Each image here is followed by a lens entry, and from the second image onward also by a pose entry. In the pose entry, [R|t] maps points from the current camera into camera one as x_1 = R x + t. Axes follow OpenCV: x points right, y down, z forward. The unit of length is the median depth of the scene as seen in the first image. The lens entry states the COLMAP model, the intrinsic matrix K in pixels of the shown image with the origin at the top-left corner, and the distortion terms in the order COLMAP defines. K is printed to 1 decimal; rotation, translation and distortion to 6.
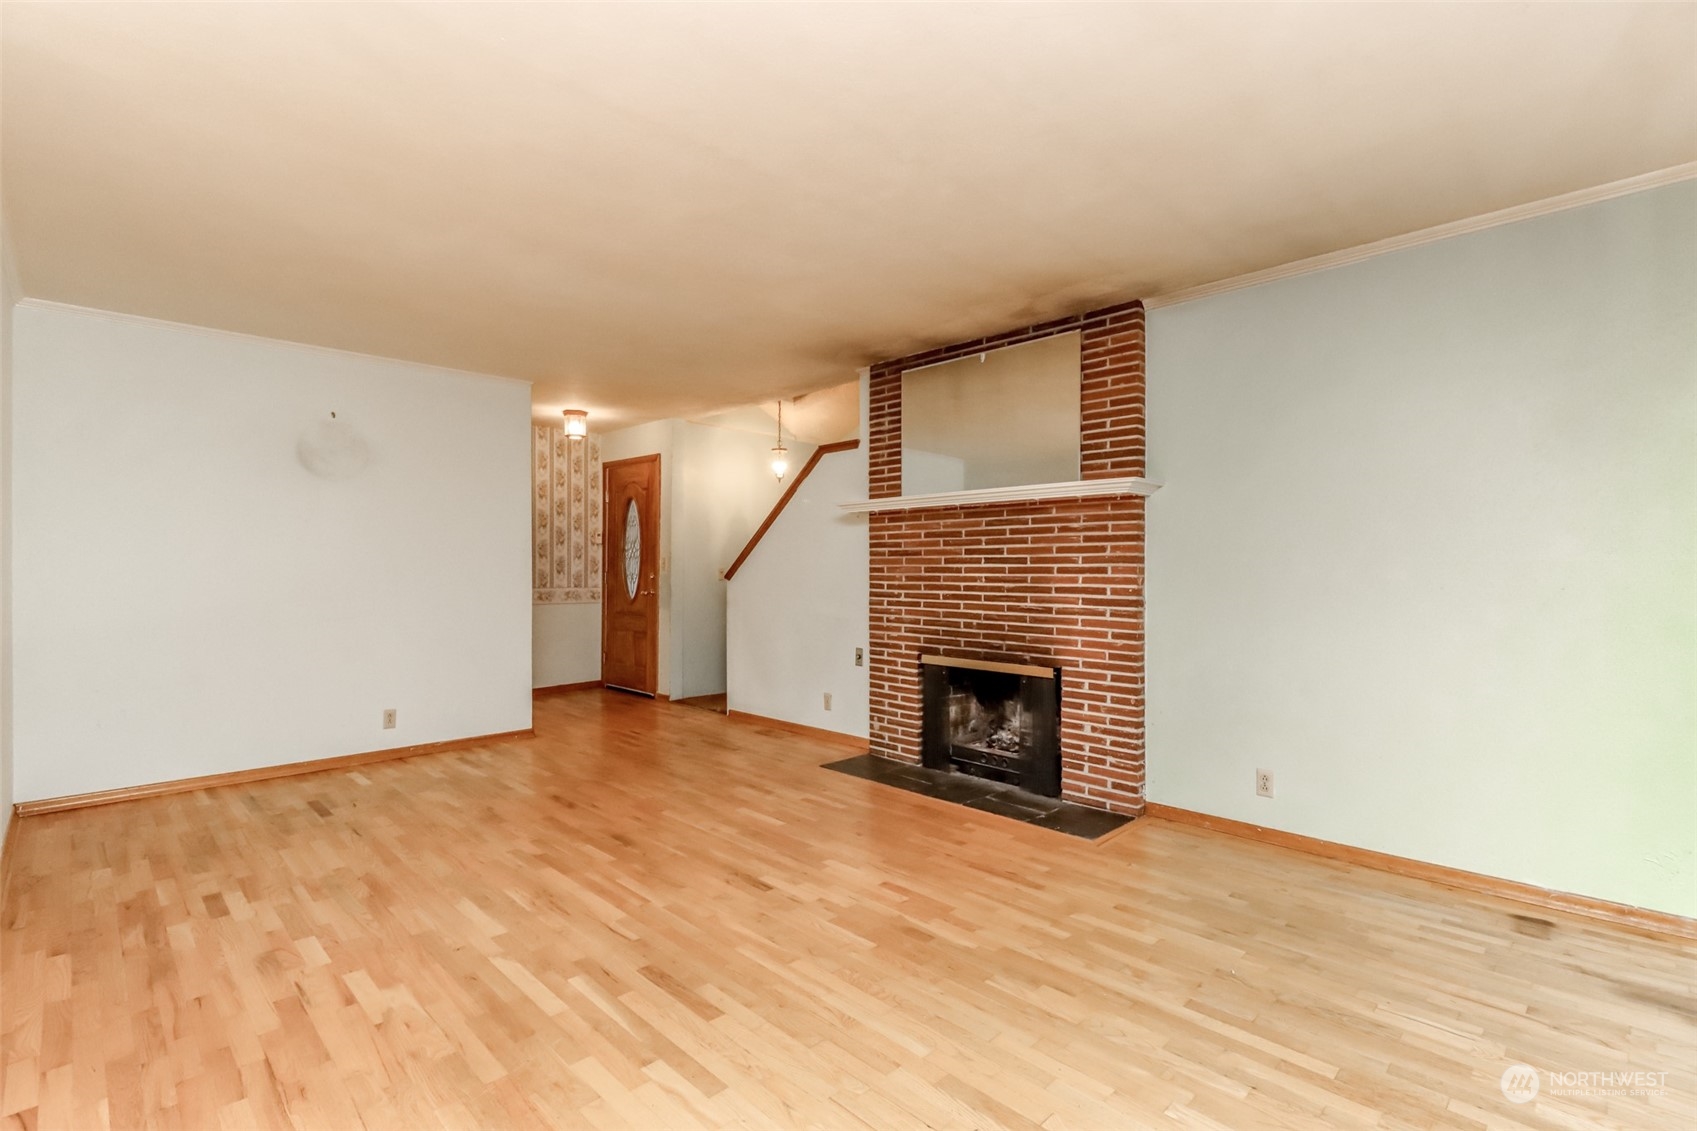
lens RADIAL K [[784.2, 0, 842.0], [0, 784.2, 568.3], [0, 0, 1]] dist [0.015228, -0.010087]
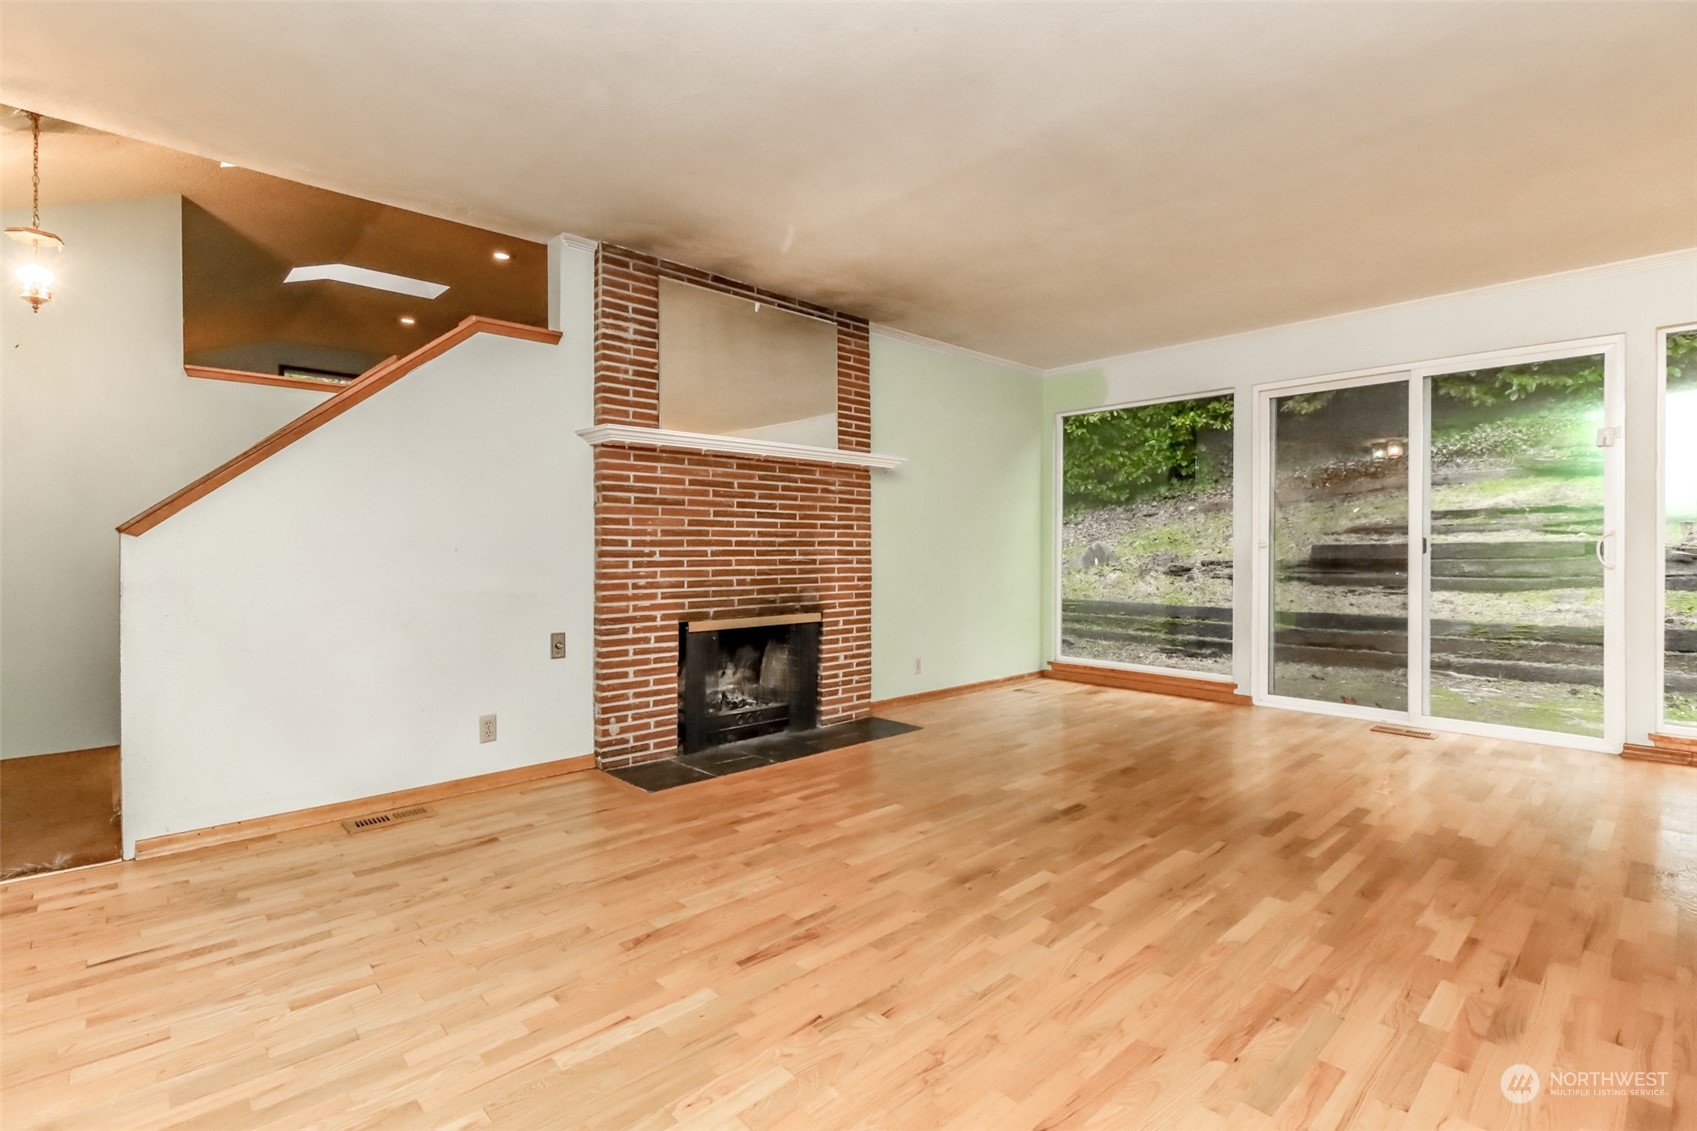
lens RADIAL K [[784.2, 0, 848.8], [0, 784.2, 551.0], [0, 0, 1]] dist [0.015228, -0.010087]
pose [[0.024443, -0.006558, 0.999680, -0.879753], [-0.000641, 0.999978, 0.006576, 0.031758], [-0.999701, -0.000802, 0.024438, 0.952013]]
